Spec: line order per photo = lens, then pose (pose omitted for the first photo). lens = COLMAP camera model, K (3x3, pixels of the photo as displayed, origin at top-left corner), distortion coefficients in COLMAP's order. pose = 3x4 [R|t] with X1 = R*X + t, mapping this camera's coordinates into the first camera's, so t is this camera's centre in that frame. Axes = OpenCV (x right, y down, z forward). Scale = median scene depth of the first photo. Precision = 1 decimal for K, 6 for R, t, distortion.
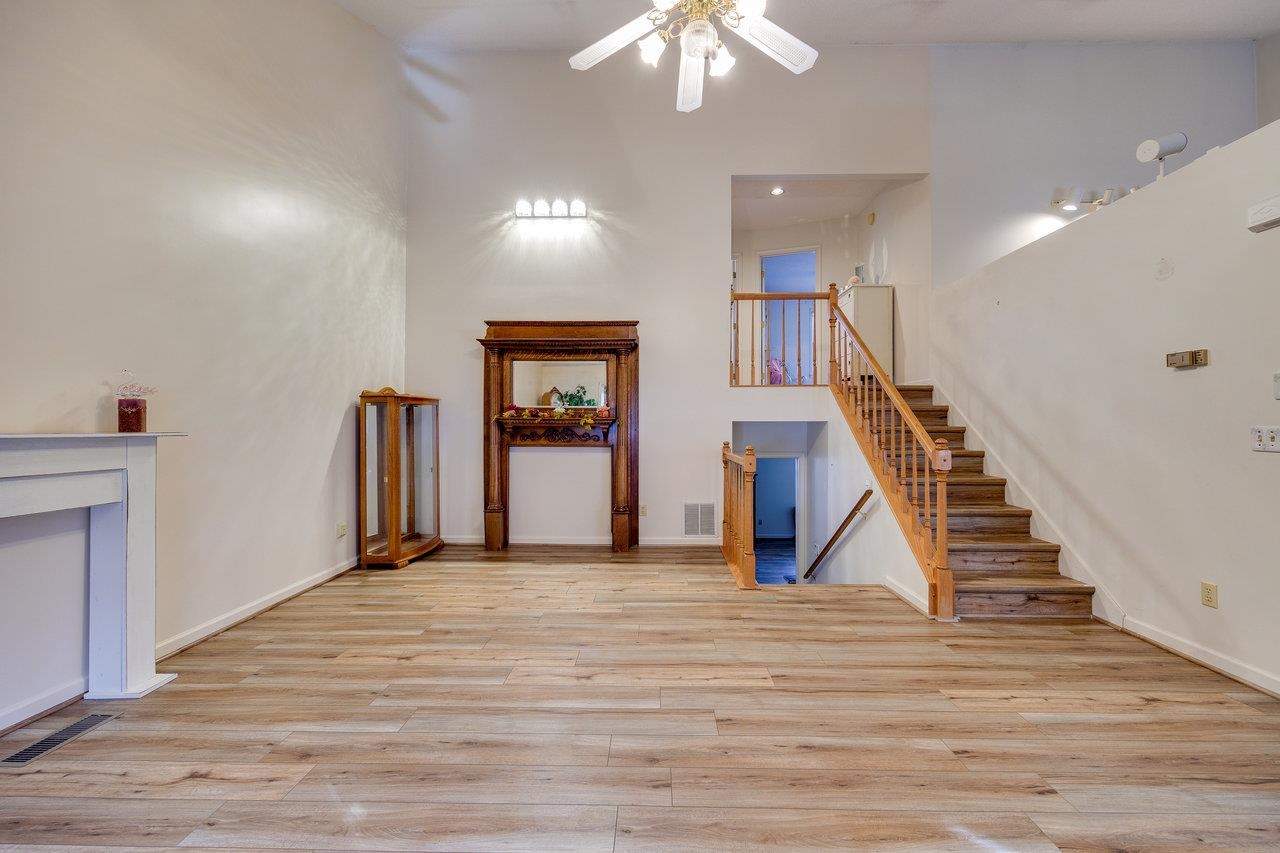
lens RADIAL K [[511.0, 0, 643.8], [0, 511.0, 421.2], [0, 0, 1]] dist [-0.004343, 0.000161]
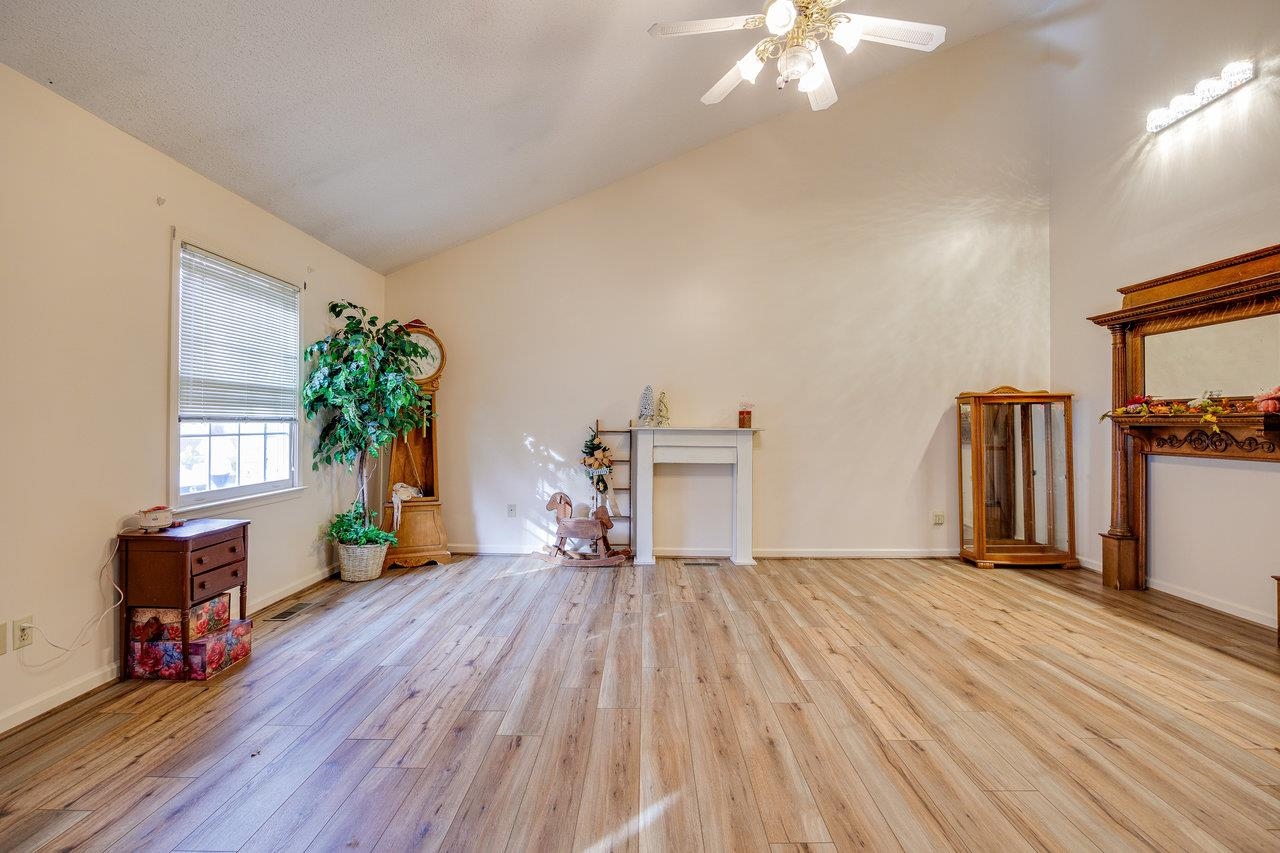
lens RADIAL K [[584.1, 0, 645.1], [0, 584.1, 413.2], [0, 0, 1]] dist [-0.017012, 0.001914]
pose [[0.021963, -0.020356, -0.999552, 0.843837], [0.006538, 0.999774, -0.020217, 0.005361], [0.999737, -0.006091, 0.022091, 0.416766]]
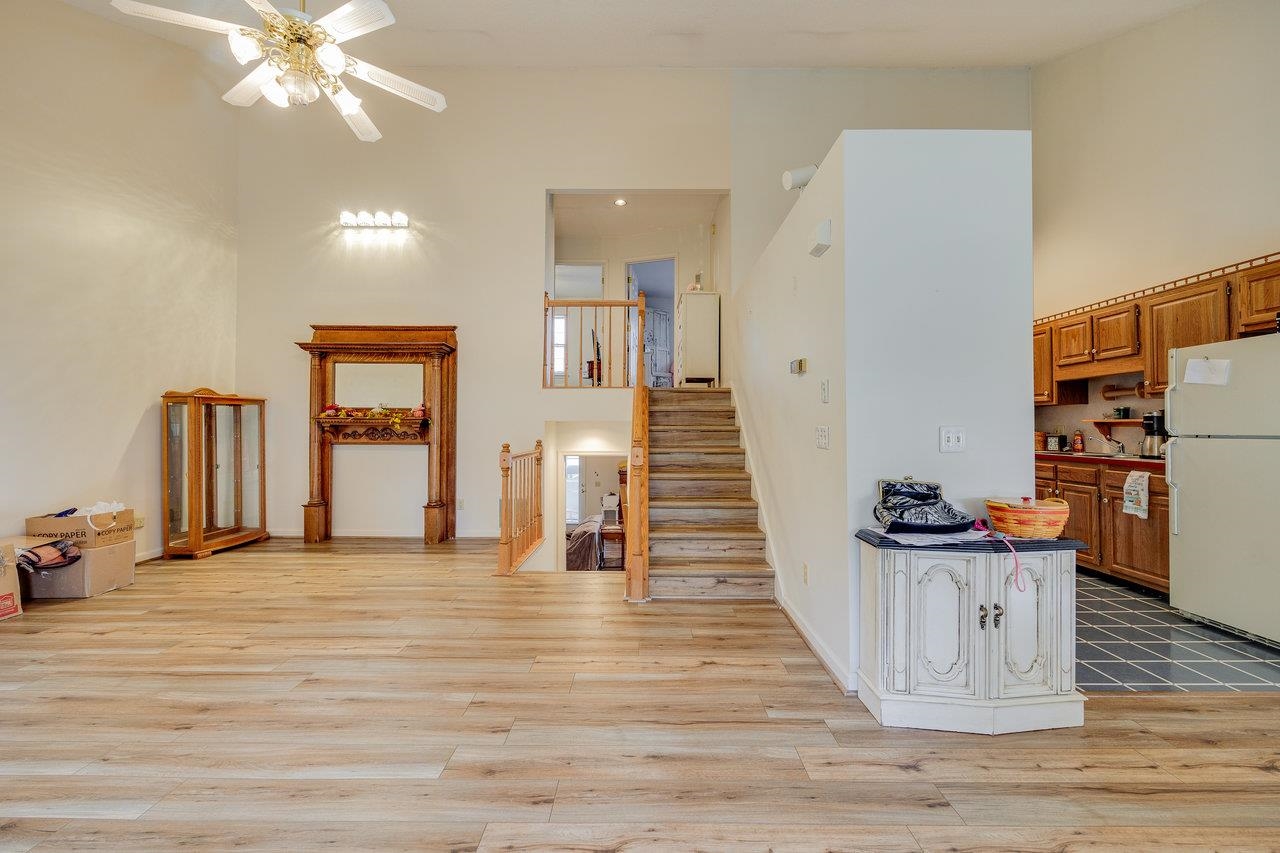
lens RADIAL K [[511.0, 0, 641.7], [0, 511.0, 421.5], [0, 0, 1]] dist [-0.004343, 0.000161]
pose [[0.999802, 0.002385, 0.019772, 0.550177], [-0.002422, 0.999995, 0.001857, -0.001883], [-0.019767, -0.001905, 0.999803, -0.104017]]
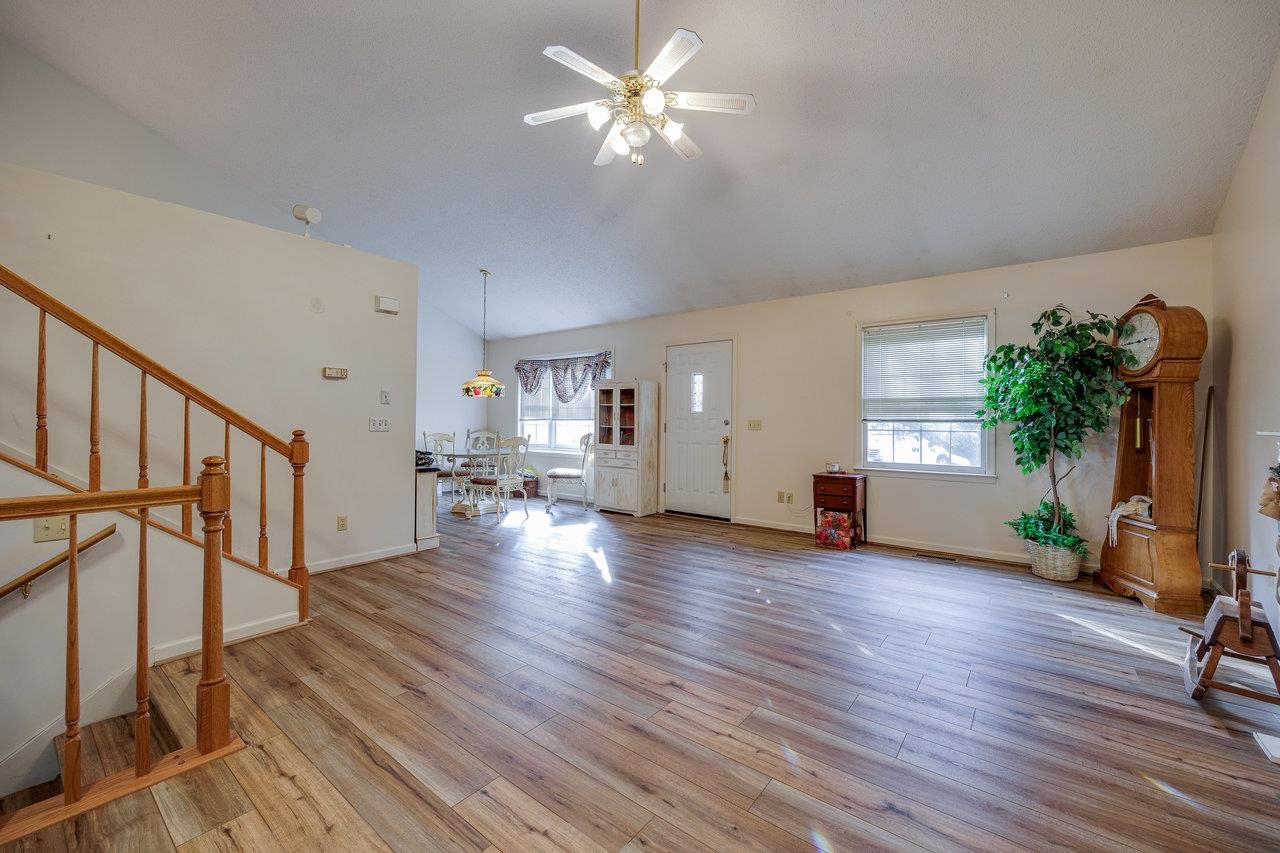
lens RADIAL K [[510.5, 0, 643.6], [0, 510.5, 422.3], [0, 0, 1]] dist [-0.006677, 0.000357]
pose [[-0.803899, -0.008676, 0.594702, -0.460407], [-0.015297, 0.999864, -0.006091, 0.015243], [-0.594569, -0.013994, -0.803923, 1.322997]]
